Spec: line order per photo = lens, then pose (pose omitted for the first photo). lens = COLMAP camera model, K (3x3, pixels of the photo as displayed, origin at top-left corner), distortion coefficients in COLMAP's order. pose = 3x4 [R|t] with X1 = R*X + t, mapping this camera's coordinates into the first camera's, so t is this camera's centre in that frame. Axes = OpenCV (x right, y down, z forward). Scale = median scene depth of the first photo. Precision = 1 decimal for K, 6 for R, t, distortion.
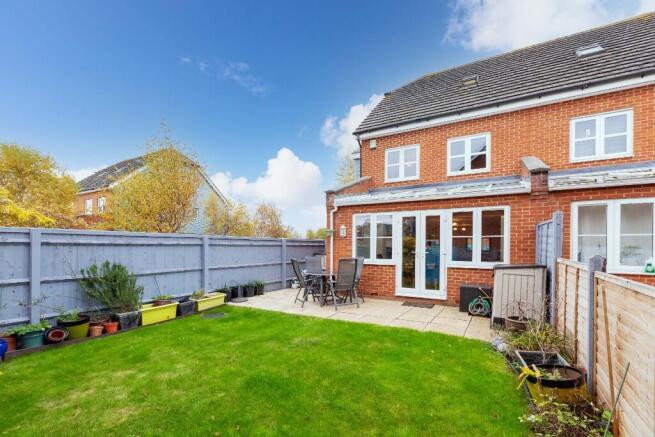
lens RADIAL K [[296.2, 0, 326.2], [0, 296.2, 250.9], [0, 0, 1]] dist [0.000358, 0.000088]
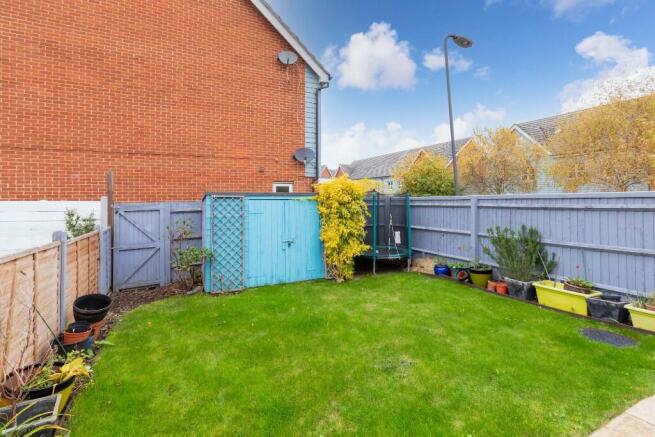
lens RADIAL K [[297.4, 0, 319.1], [0, 297.4, 193.4], [0, 0, 1]] dist [0.000096, 0.000112]
pose [[-0.574609, -0.016353, -0.818265, 0.376538], [-0.004391, 0.999848, -0.016898, -0.040643], [0.818417, -0.006117, -0.574593, 0.805247]]
